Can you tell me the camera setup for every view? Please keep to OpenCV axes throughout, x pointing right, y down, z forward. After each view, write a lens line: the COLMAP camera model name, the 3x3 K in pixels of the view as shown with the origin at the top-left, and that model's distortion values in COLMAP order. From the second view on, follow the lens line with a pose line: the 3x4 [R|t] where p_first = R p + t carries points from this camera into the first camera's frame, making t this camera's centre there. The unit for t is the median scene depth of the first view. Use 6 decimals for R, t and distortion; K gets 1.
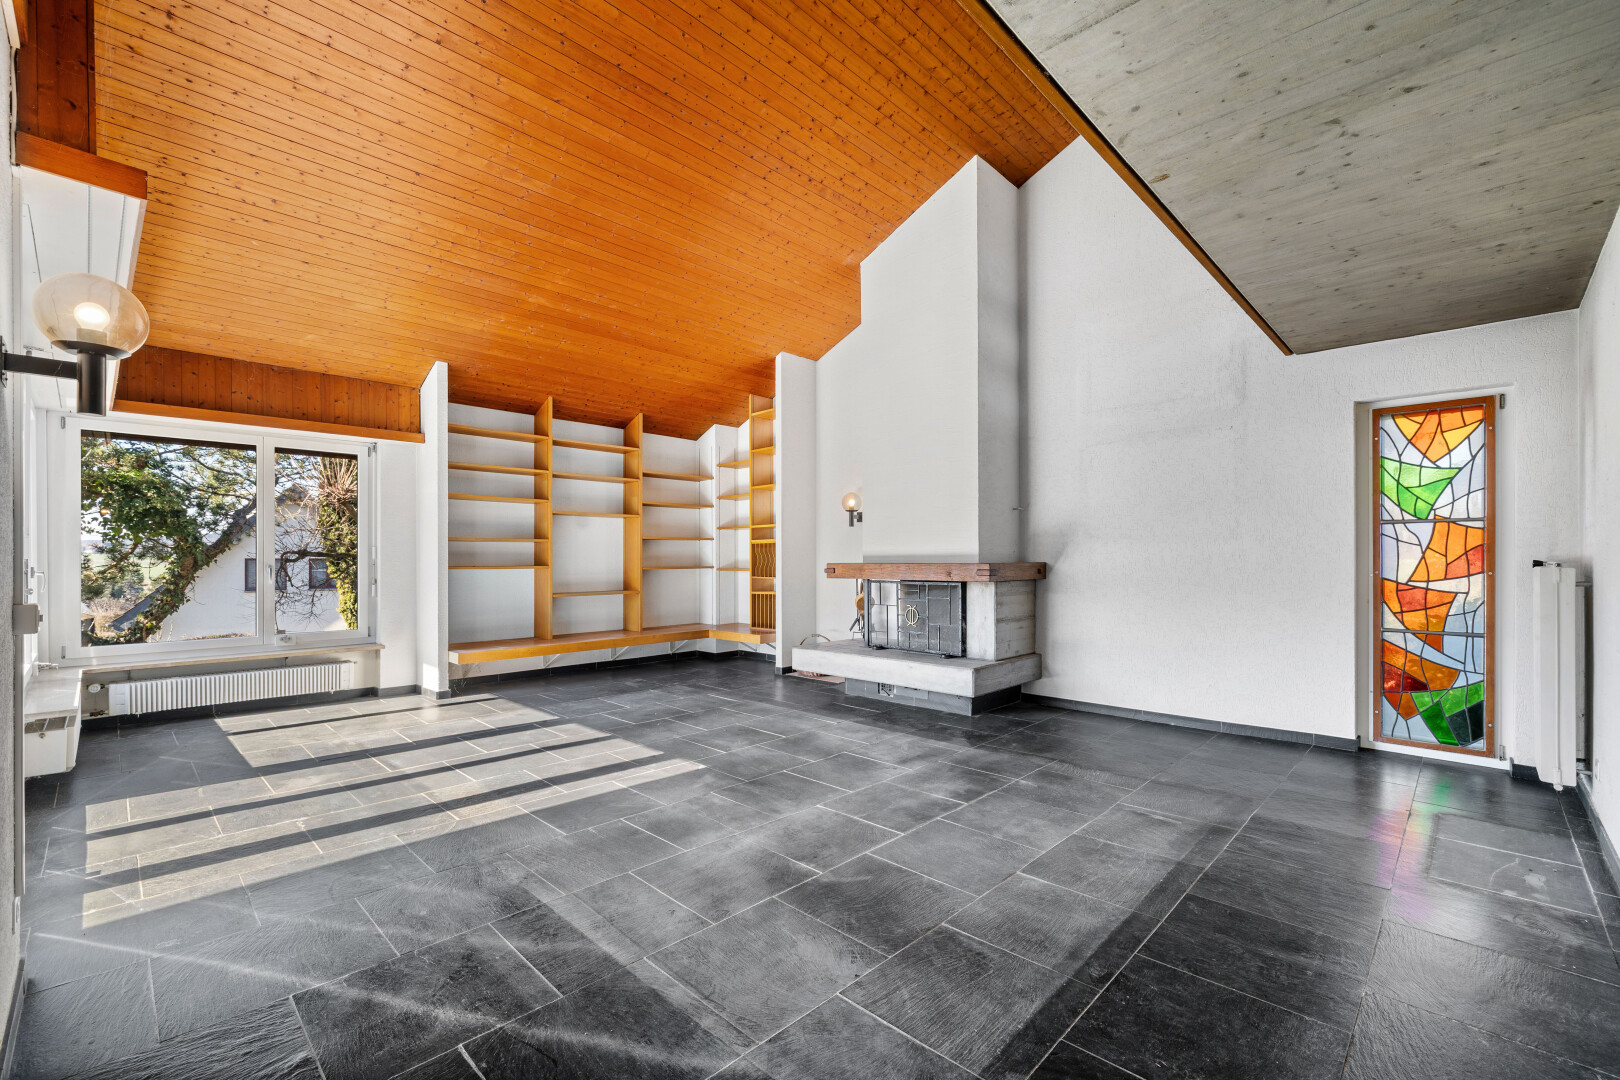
lens RADIAL K [[688.7, 0, 808.8], [0, 688.7, 553.7], [0, 0, 1]] dist [-0.000514, -0.000050]
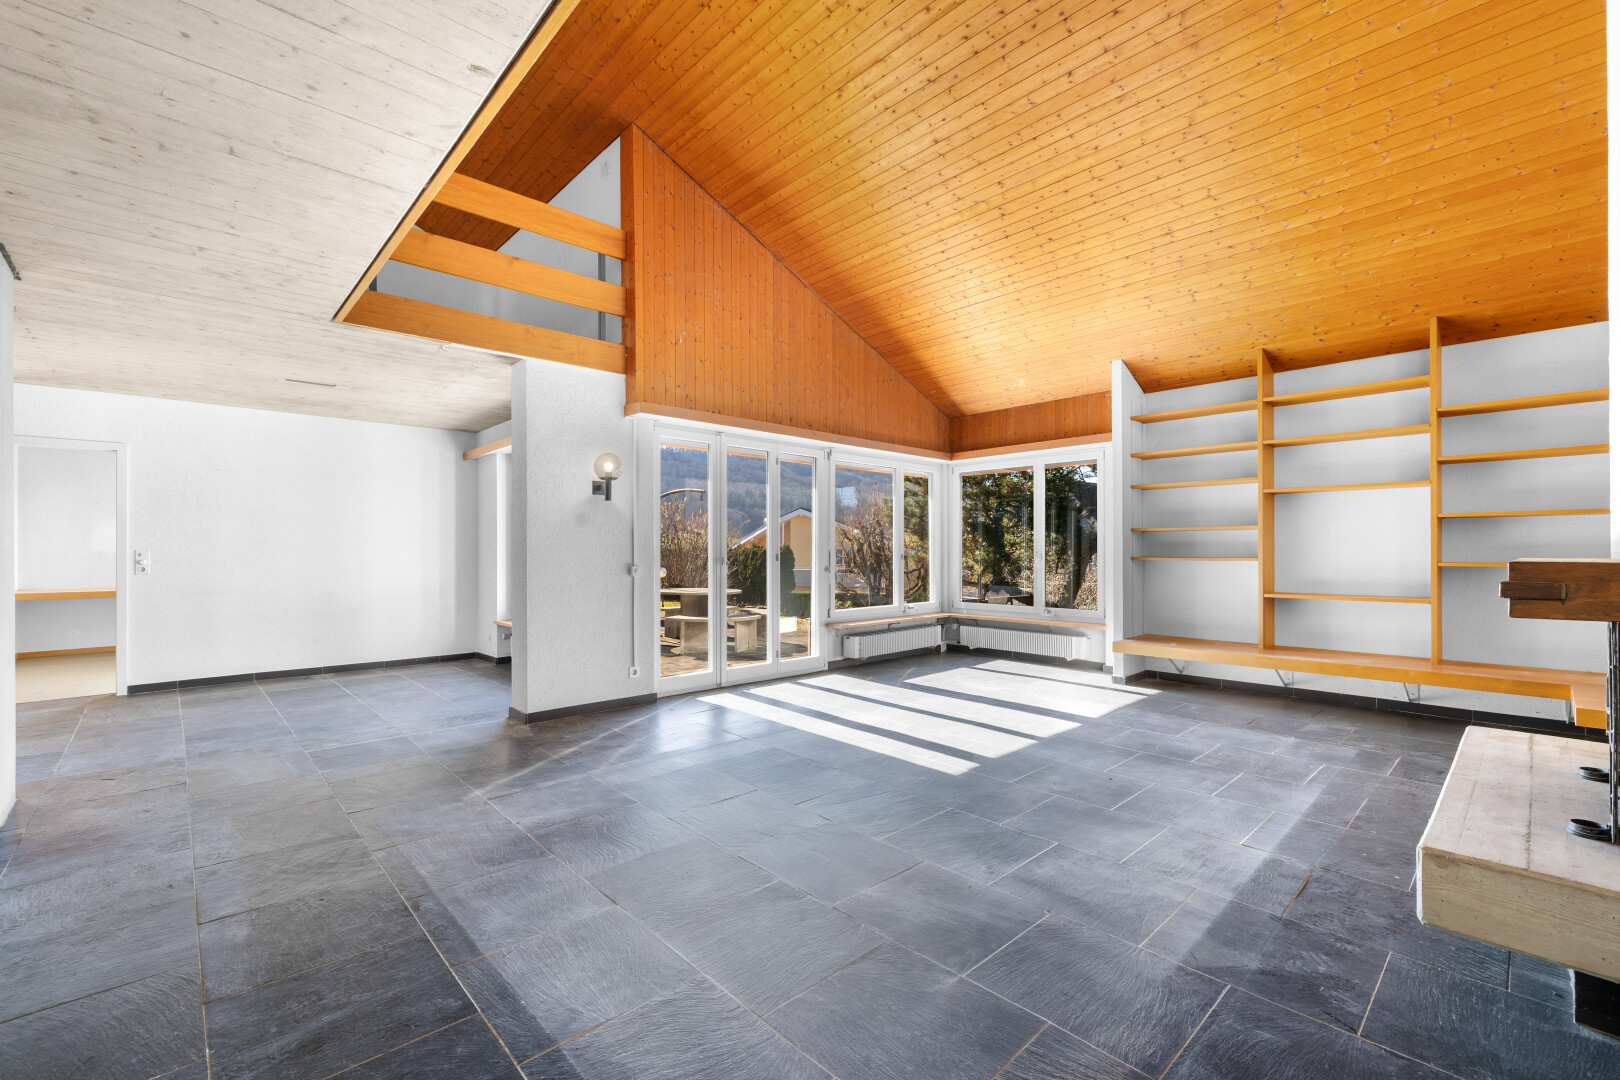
lens RADIAL K [[688.7, 0, 811.7], [0, 688.7, 546.9], [0, 0, 1]] dist [-0.000514, -0.000050]
pose [[-0.052057, -0.004647, -0.998633, 0.719914], [0.009523, 0.999941, -0.005150, 0.005441], [0.998599, -0.009778, -0.052009, 0.796934]]
